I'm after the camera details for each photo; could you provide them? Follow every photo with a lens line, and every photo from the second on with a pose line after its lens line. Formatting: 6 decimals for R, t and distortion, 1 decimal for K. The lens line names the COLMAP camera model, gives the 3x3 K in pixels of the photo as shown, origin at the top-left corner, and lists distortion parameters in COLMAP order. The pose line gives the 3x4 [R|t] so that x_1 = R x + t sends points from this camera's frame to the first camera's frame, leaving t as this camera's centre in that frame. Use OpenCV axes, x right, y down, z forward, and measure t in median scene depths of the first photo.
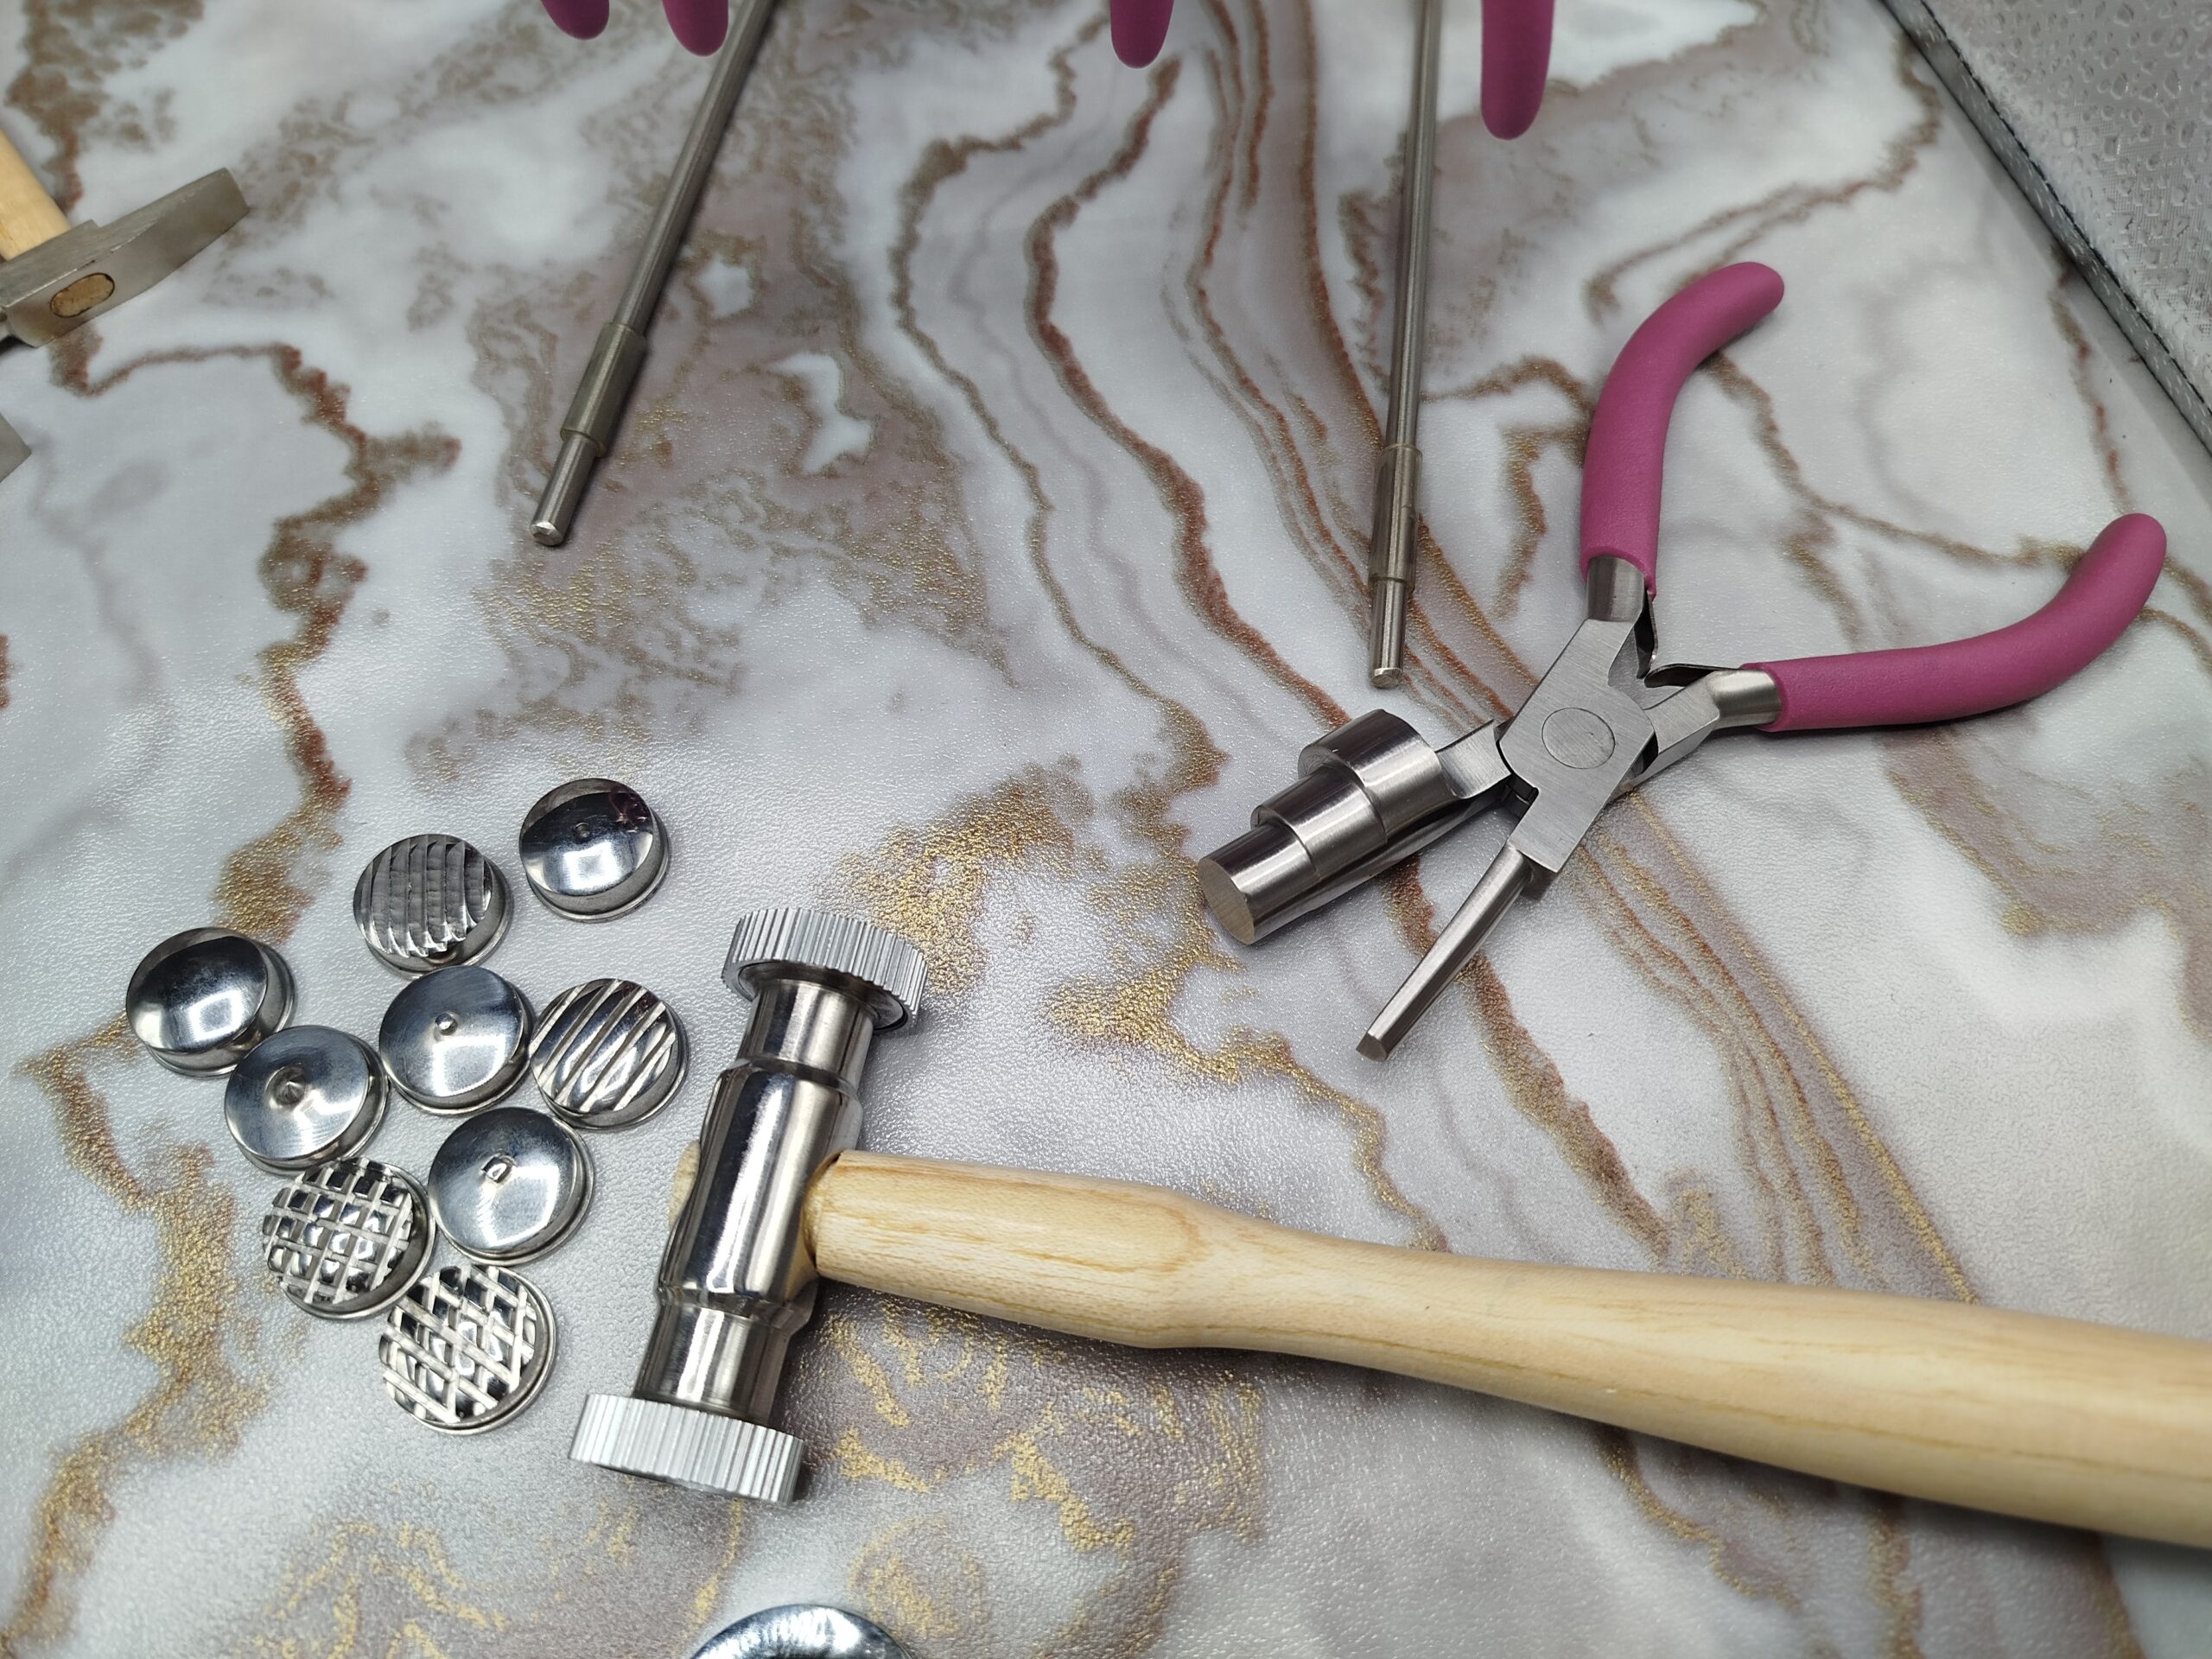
lens RADIAL K [[1602.9, 0, 1097.6], [0, 1602.9, 833.8], [0, 0, 1]] dist [0.009485, -0.035682]
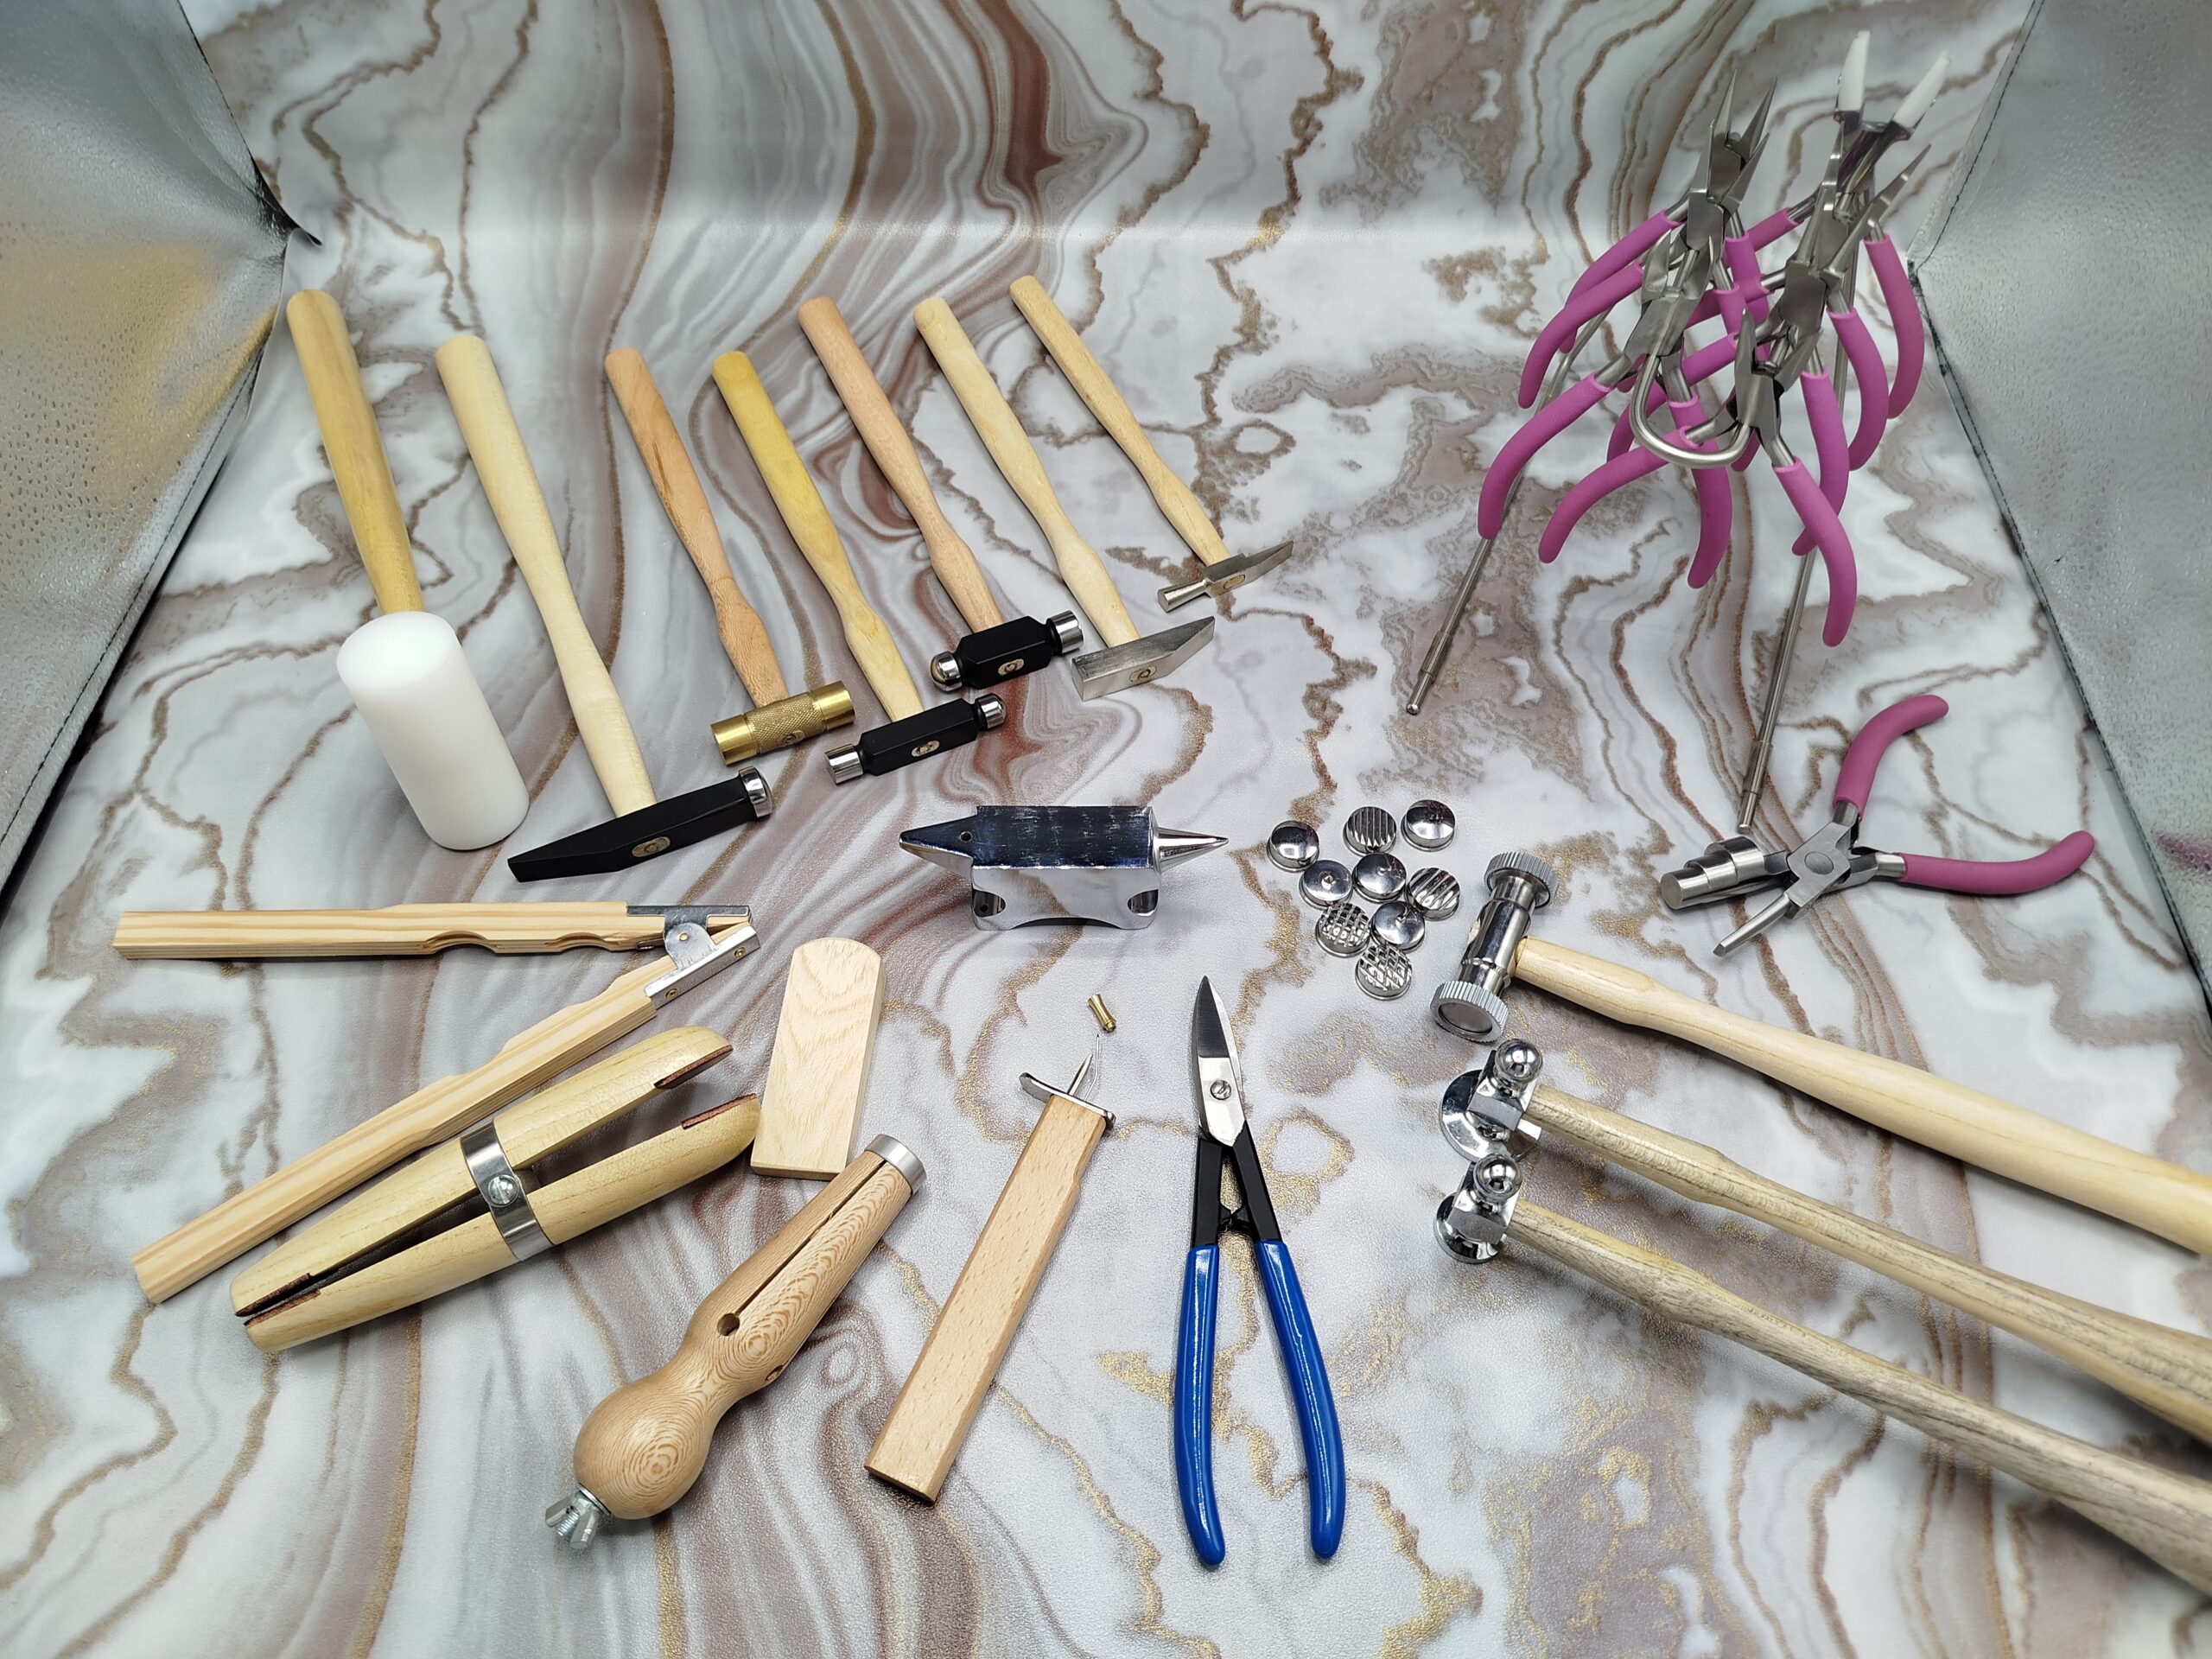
lens RADIAL K [[1564.2, 0, 1106.0], [0, 1564.2, 829.5], [0, 0, 1]] dist [0.063986, -0.114775]
pose [[0.964415, 0.207812, -0.163457, -0.341514], [-0.227701, 0.967033, -0.114016, 0.371283], [0.134375, 0.147178, 0.979940, -1.398403]]
